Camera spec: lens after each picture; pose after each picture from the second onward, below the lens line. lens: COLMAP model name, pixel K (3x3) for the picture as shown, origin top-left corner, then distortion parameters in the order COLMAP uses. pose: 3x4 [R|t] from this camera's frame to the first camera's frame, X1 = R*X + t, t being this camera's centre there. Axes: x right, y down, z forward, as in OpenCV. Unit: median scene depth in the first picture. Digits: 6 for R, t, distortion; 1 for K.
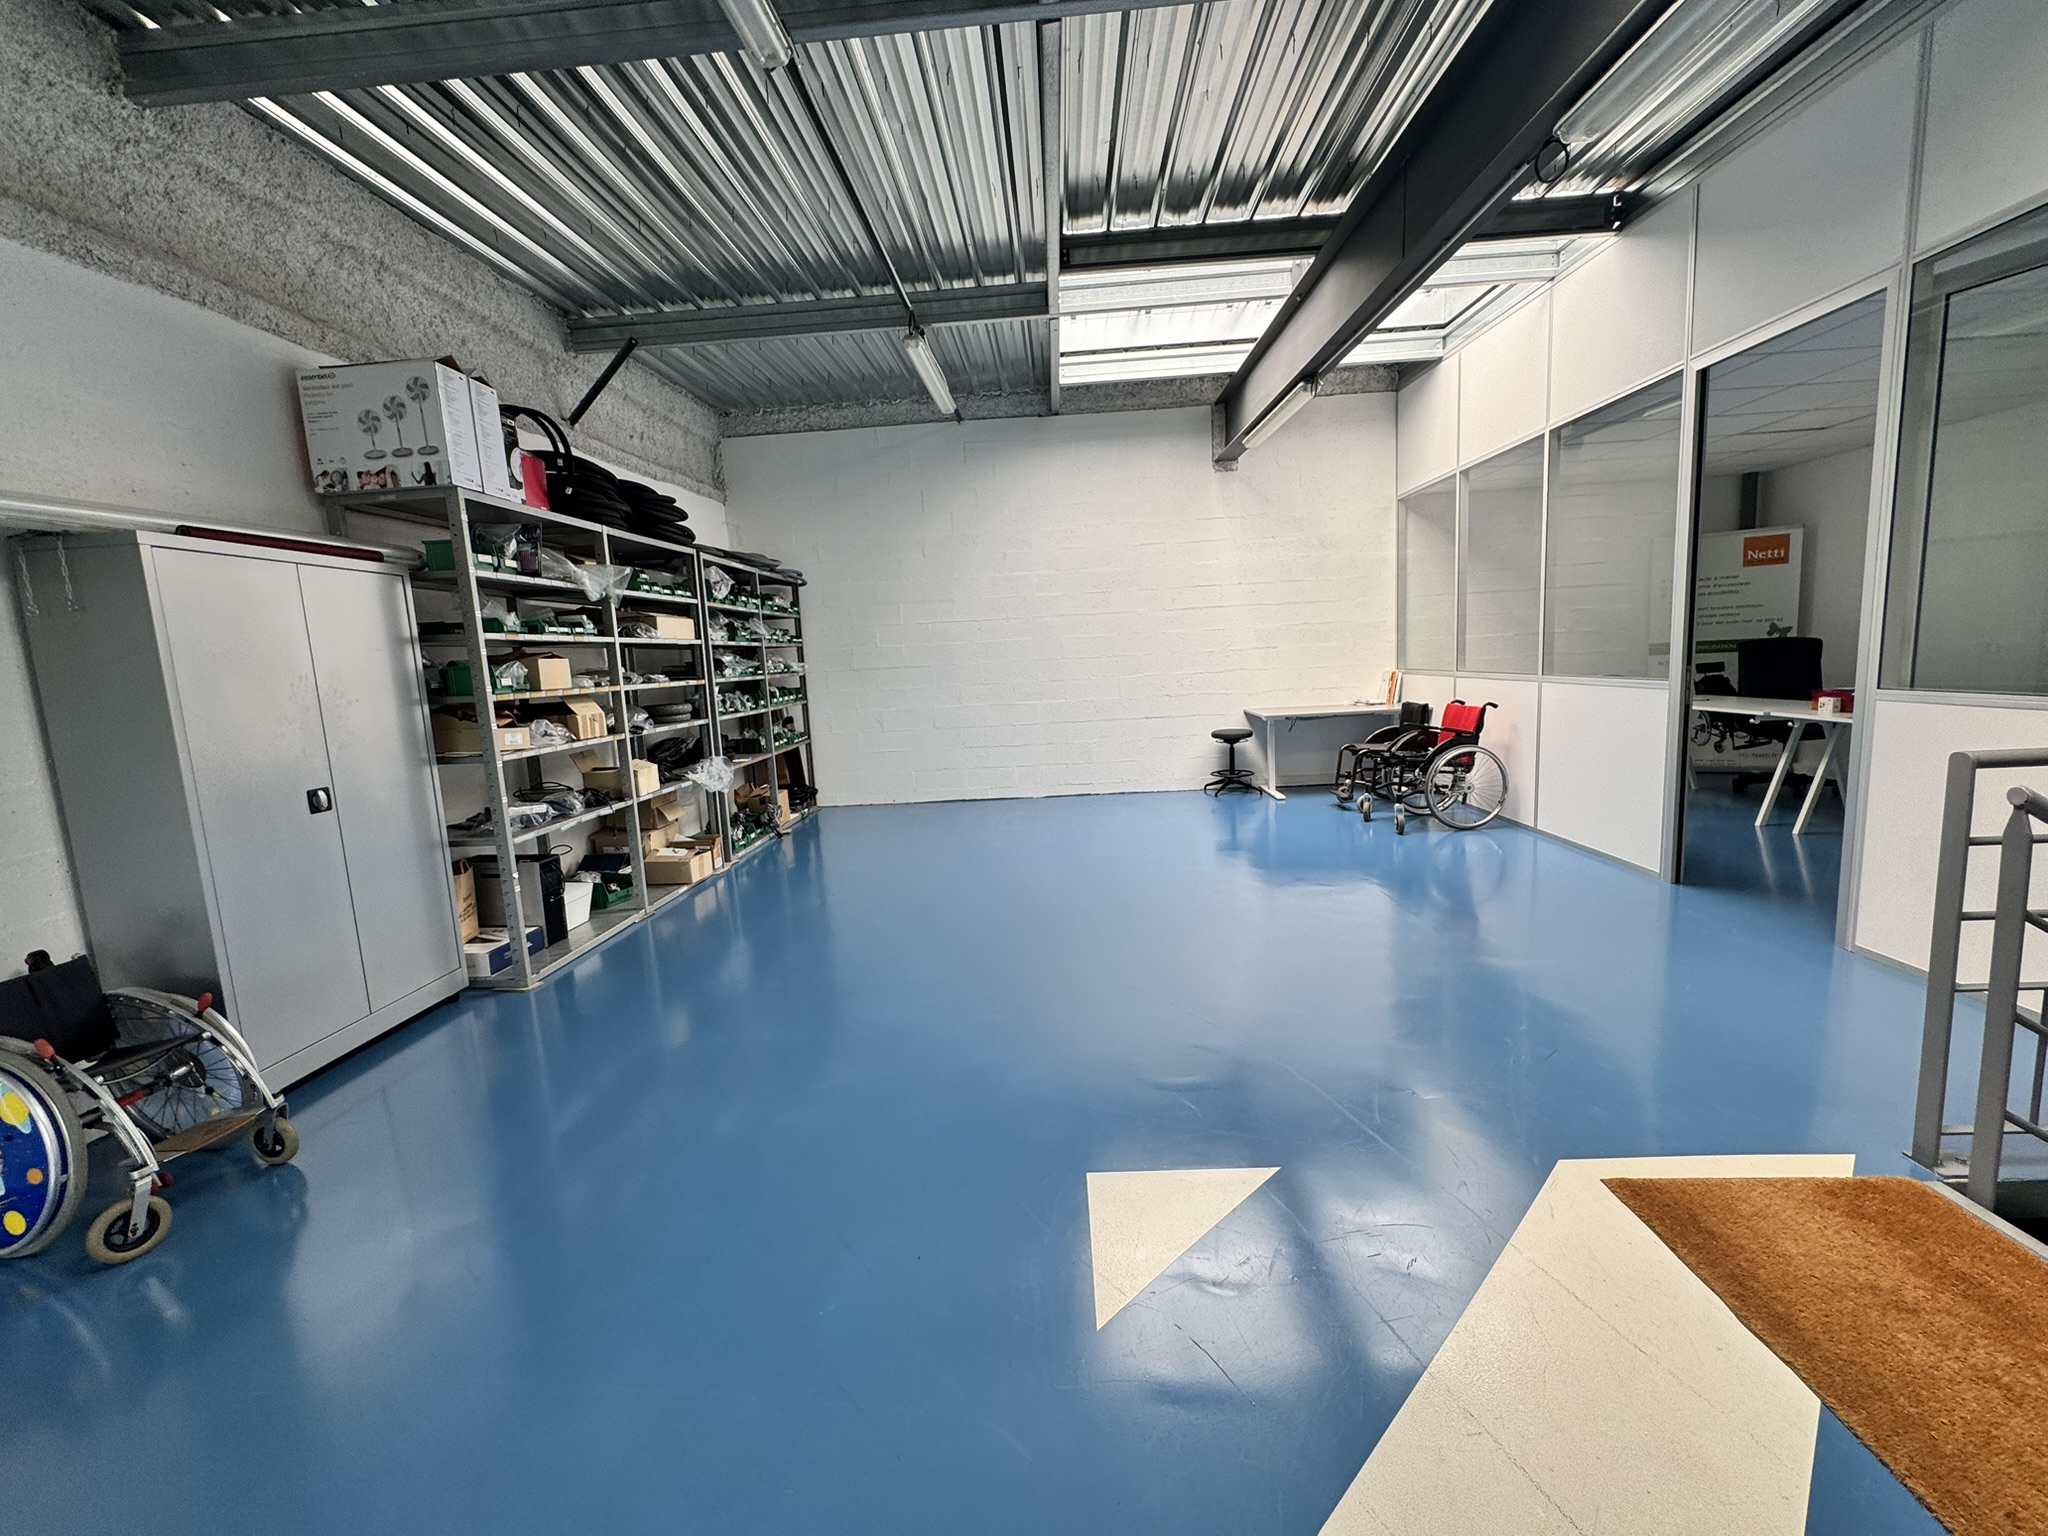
lens RADIAL K [[820.6, 0, 1021.7], [0, 820.6, 766.6], [0, 0, 1]] dist [-0.003748, 0.000549]
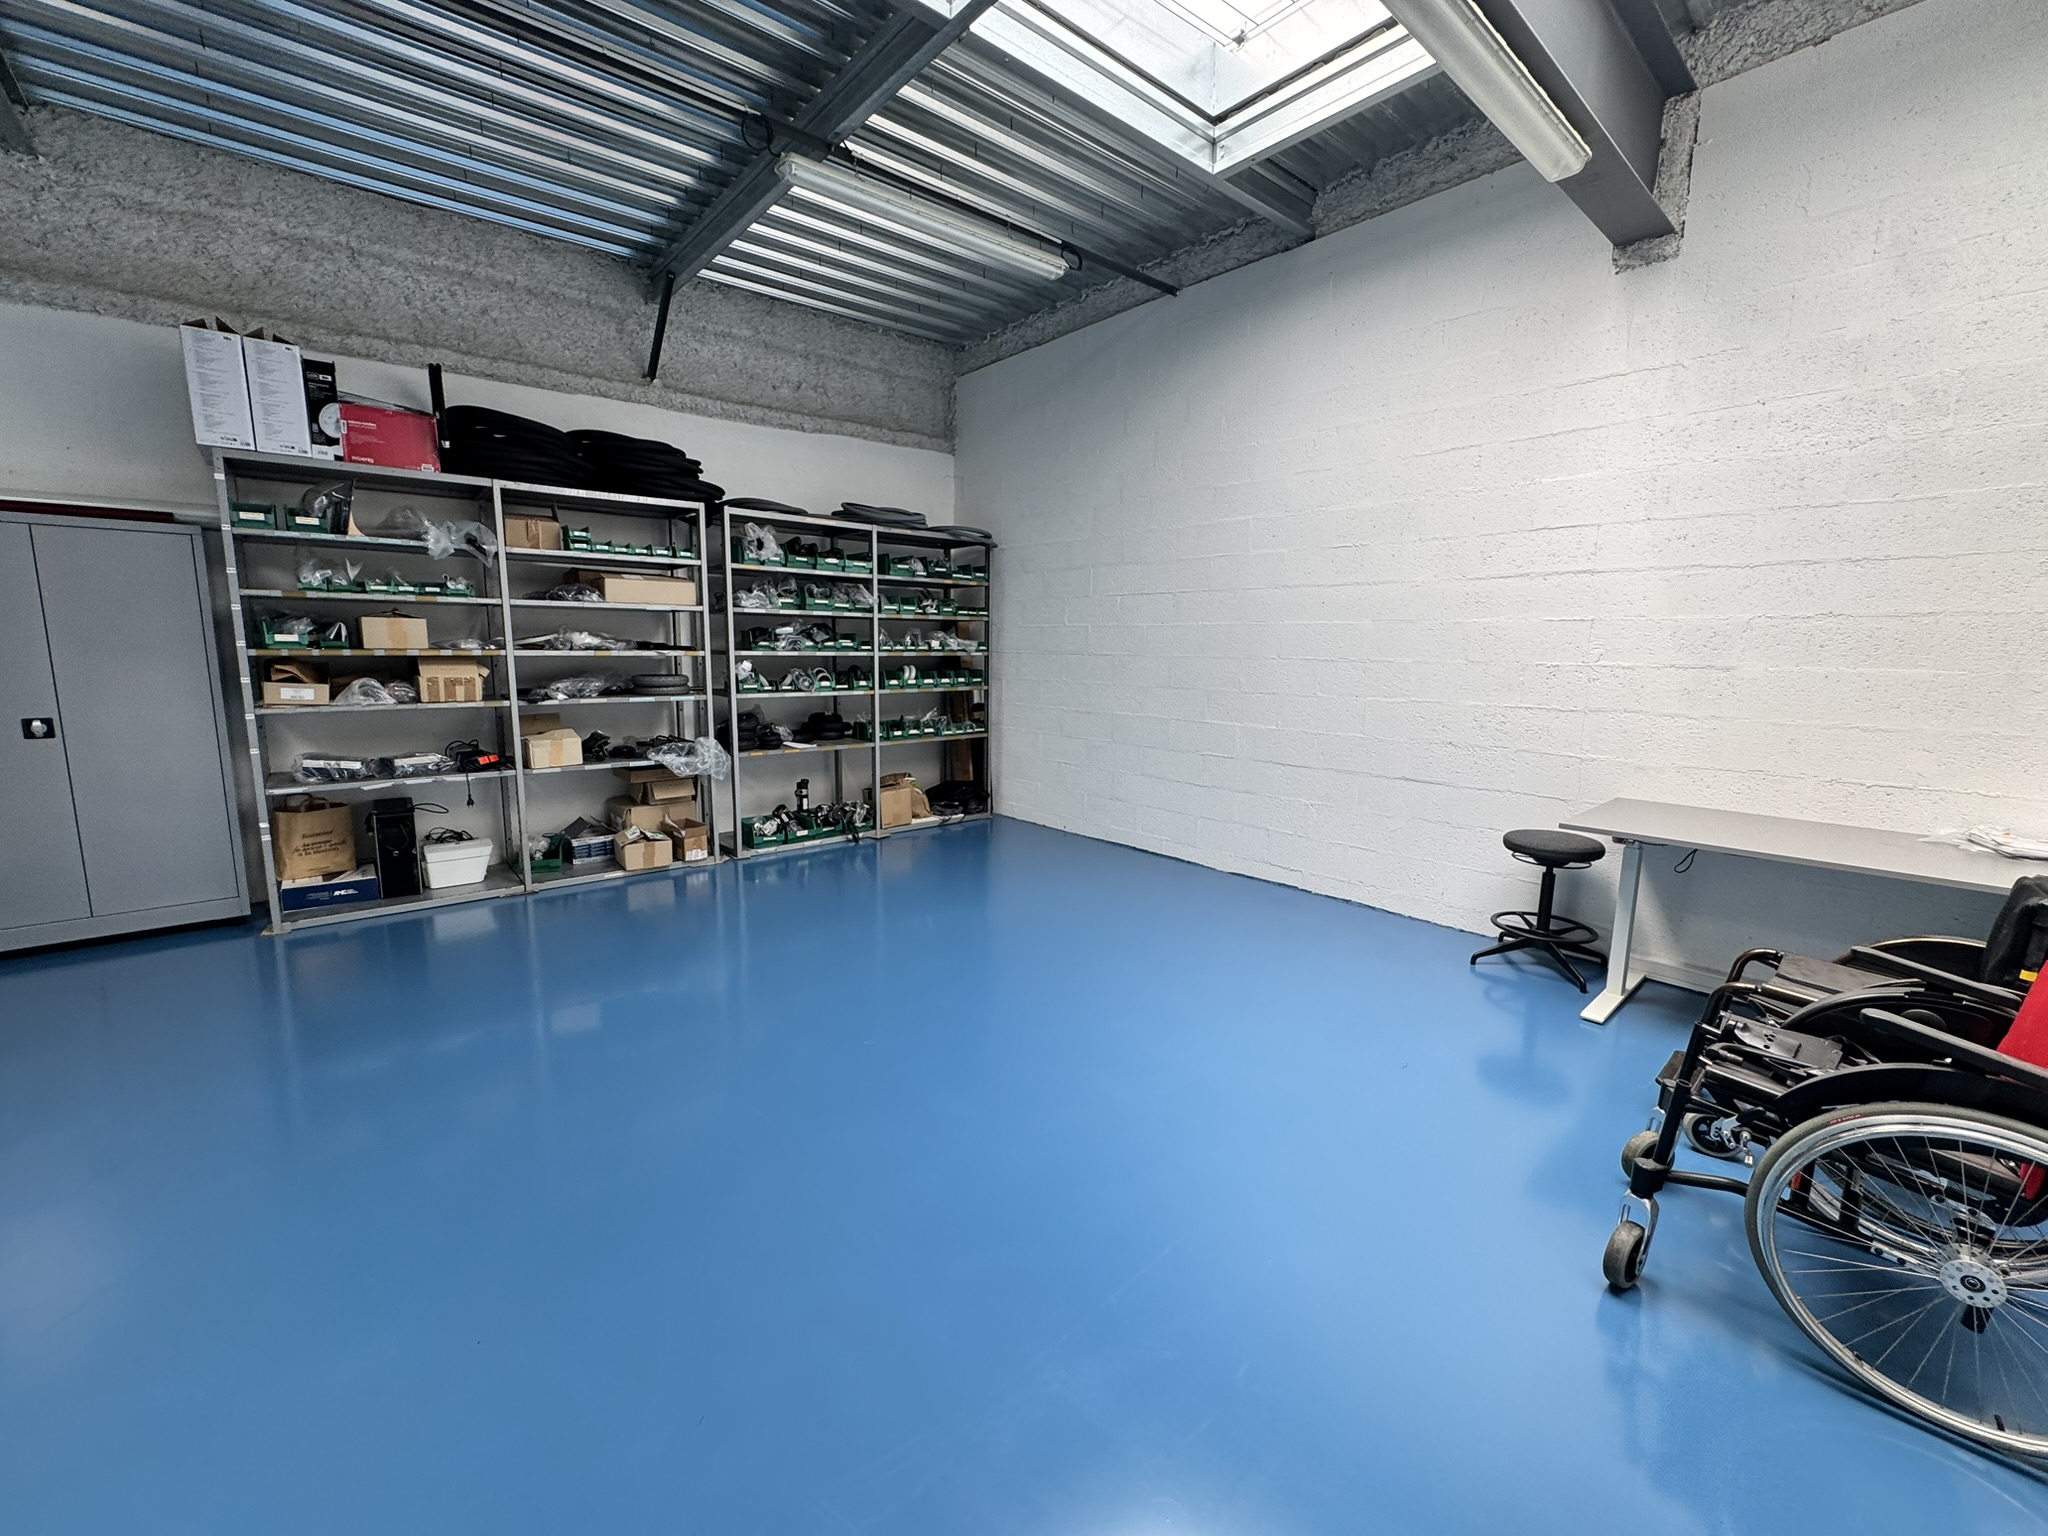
lens RADIAL K [[820.6, 0, 1018.4], [0, 820.6, 763.5], [0, 0, 1]] dist [-0.003748, 0.000549]
pose [[0.692448, 0.163579, -0.702679, 0.576246], [-0.144416, 0.985672, 0.087144, -0.131018], [0.706866, 0.041135, 0.706151, 0.717752]]
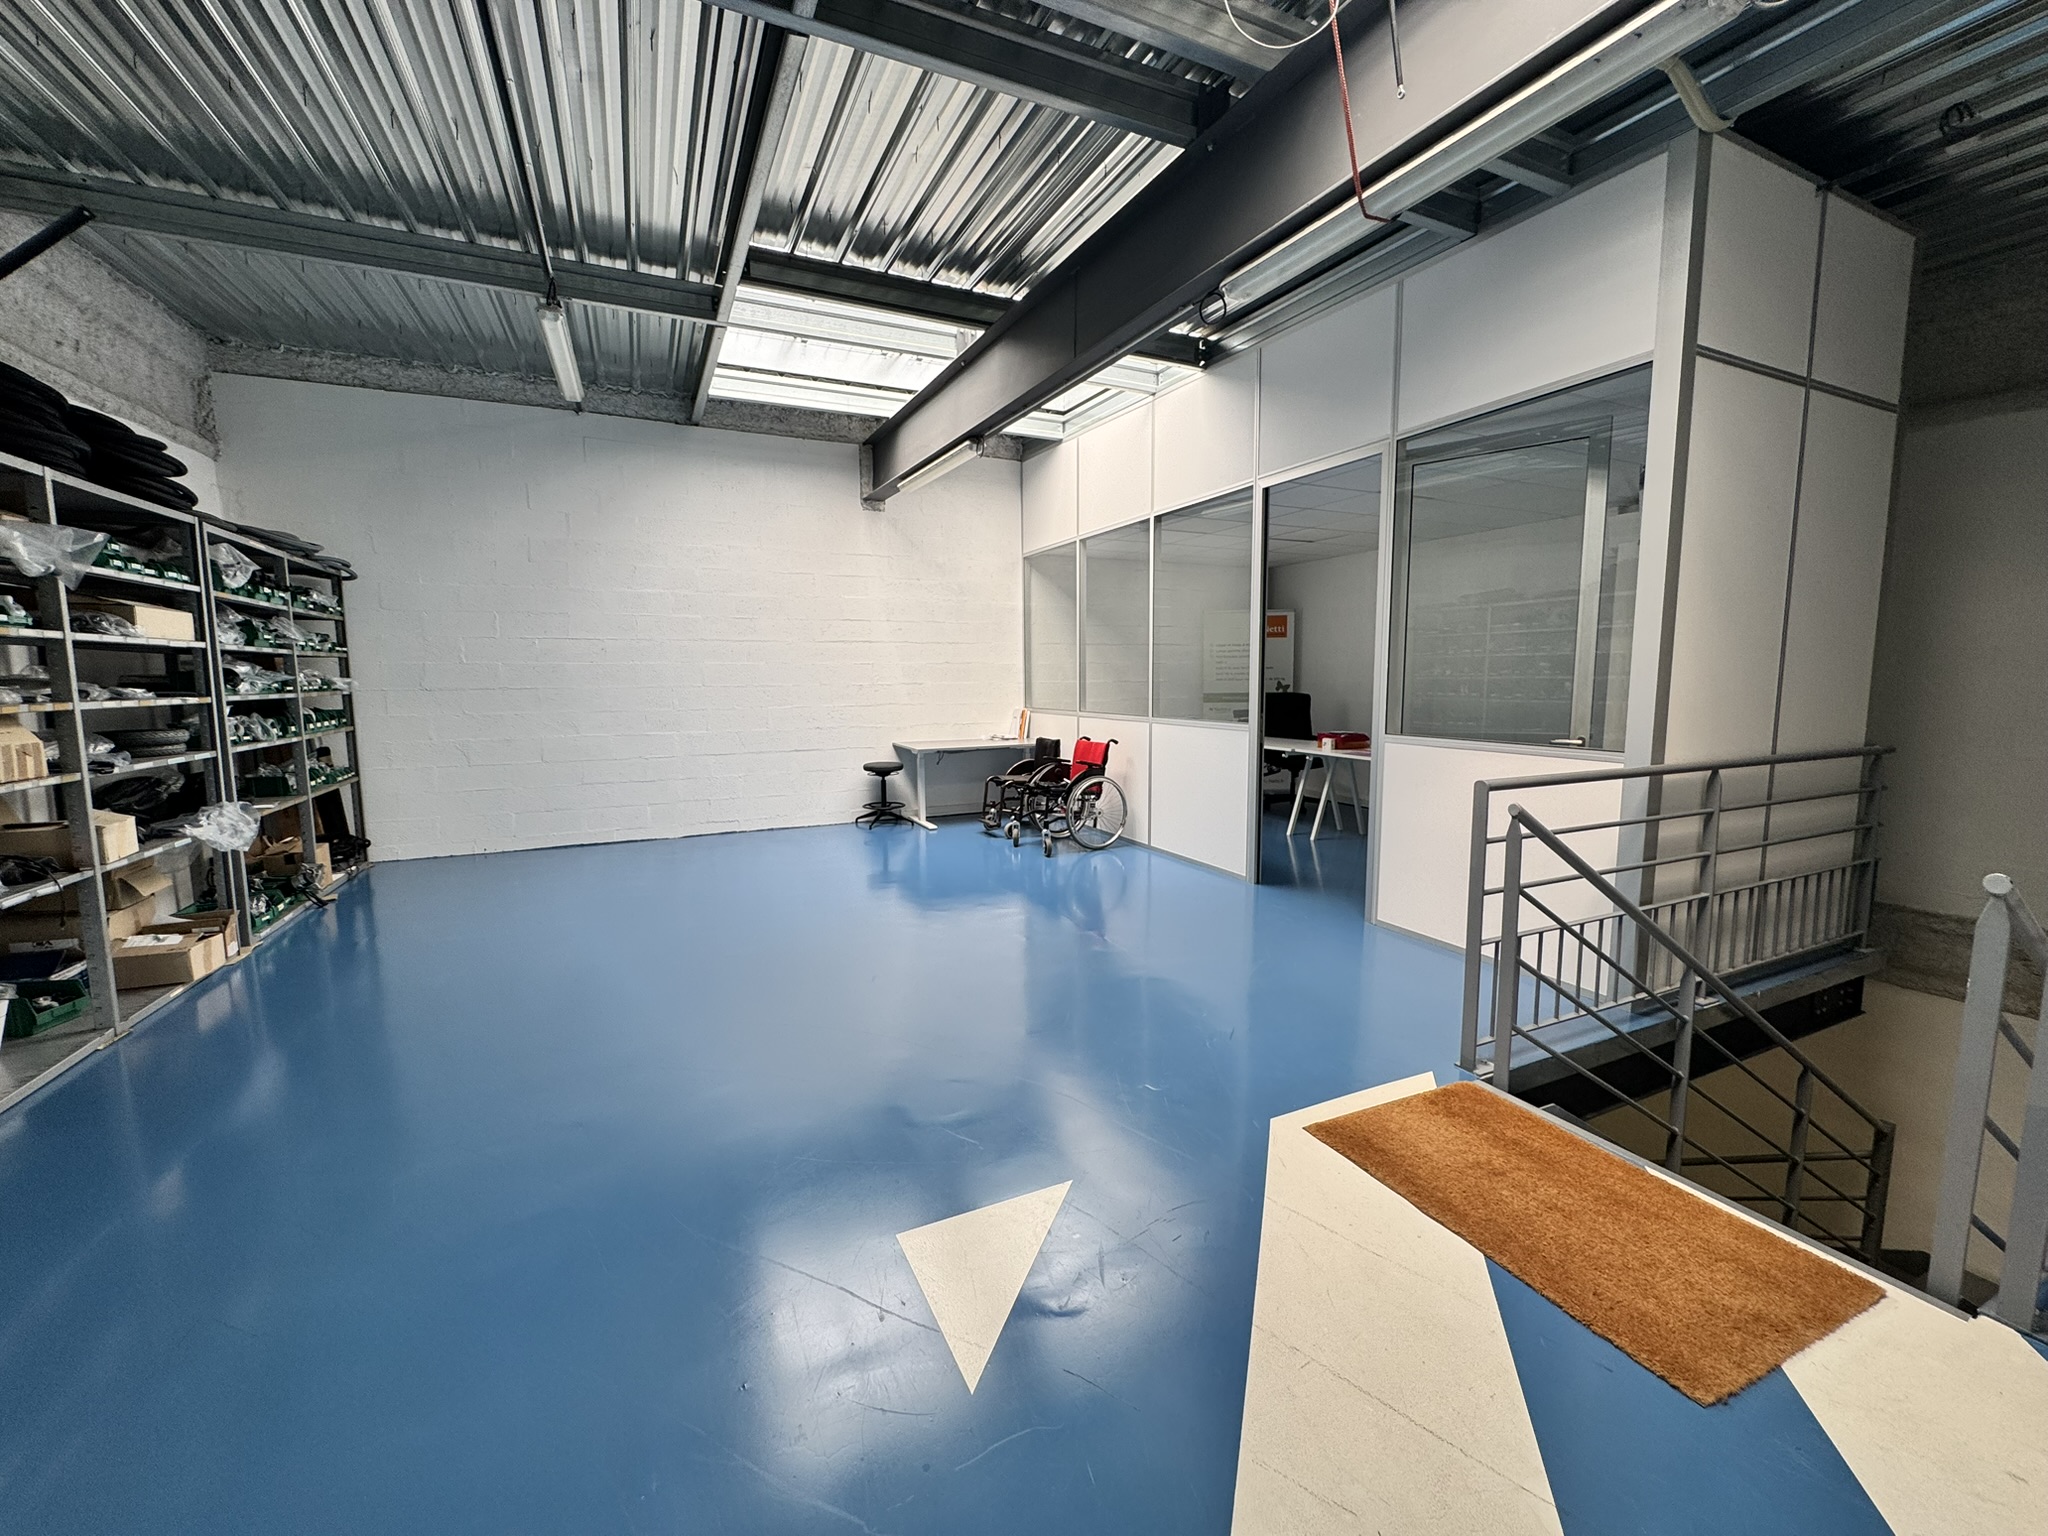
lens RADIAL K [[820.6, 0, 1022.1], [0, 820.6, 766.2], [0, 0, 1]] dist [-0.003748, 0.000549]
pose [[0.884709, -0.005053, 0.466116, -0.103314], [0.022762, 0.999217, -0.032371, -0.005623], [-0.465588, 0.039248, 0.884131, 0.031845]]
